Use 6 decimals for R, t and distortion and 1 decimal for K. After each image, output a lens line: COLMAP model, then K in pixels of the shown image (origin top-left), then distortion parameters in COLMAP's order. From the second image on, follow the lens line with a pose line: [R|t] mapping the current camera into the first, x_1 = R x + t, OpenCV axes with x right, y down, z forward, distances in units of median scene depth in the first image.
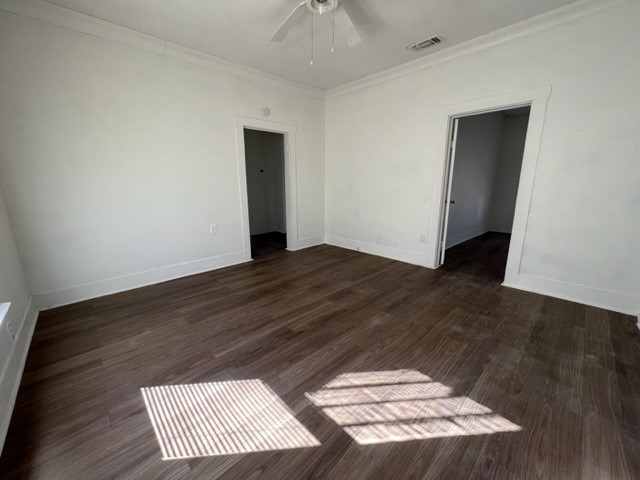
lens RADIAL K [[254.9, 0, 318.3], [0, 254.9, 239.5], [0, 0, 1]] dist [0.000550, 0.000095]
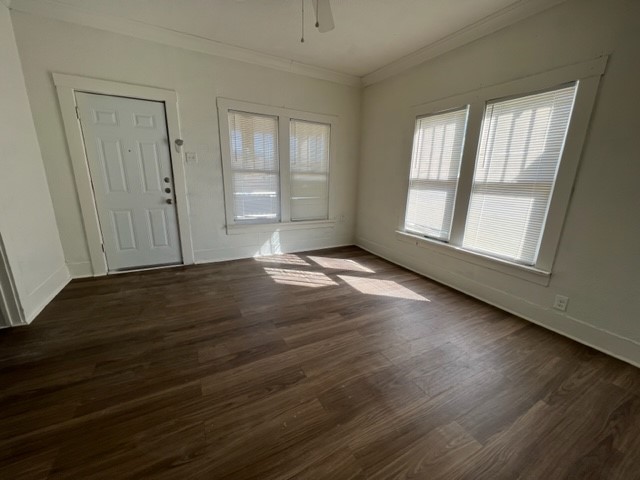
lens RADIAL K [[254.9, 0, 318.3], [0, 254.9, 239.5], [0, 0, 1]] dist [0.000550, 0.000095]
pose [[-0.963001, -0.087328, 0.254957, -0.269486], [0.035290, 0.897035, 0.440549, -0.437240], [-0.267177, 0.433247, -0.860763, 1.873530]]
